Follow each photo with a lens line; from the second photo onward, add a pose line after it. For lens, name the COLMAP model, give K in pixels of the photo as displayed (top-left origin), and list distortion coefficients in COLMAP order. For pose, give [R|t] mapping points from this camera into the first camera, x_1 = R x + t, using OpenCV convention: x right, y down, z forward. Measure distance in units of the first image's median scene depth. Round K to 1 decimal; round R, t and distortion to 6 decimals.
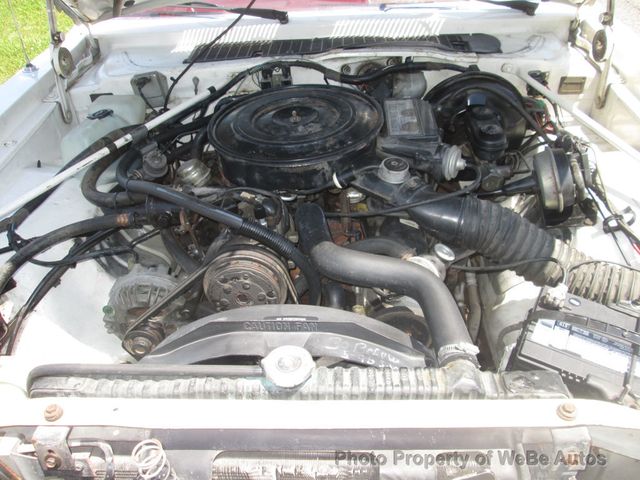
lens RADIAL K [[518.6, 0, 320.0], [0, 518.6, 240.0], [0, 0, 1]] dist [-0.042928, 0.000519]
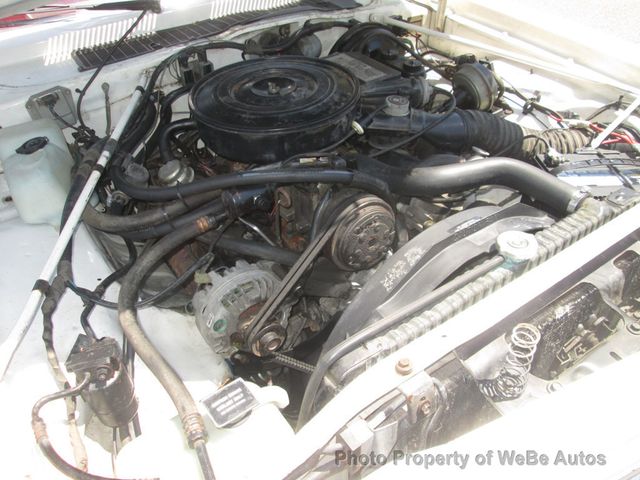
lens RADIAL K [[518.6, 0, 320.0], [0, 518.6, 240.0], [0, 0, 1]] dist [-0.042928, 0.000519]
pose [[0.802751, -0.355338, 0.478880, -0.476426], [0.353551, 0.930305, 0.097644, -0.022102], [-0.480201, 0.090925, 0.872433, 0.084546]]
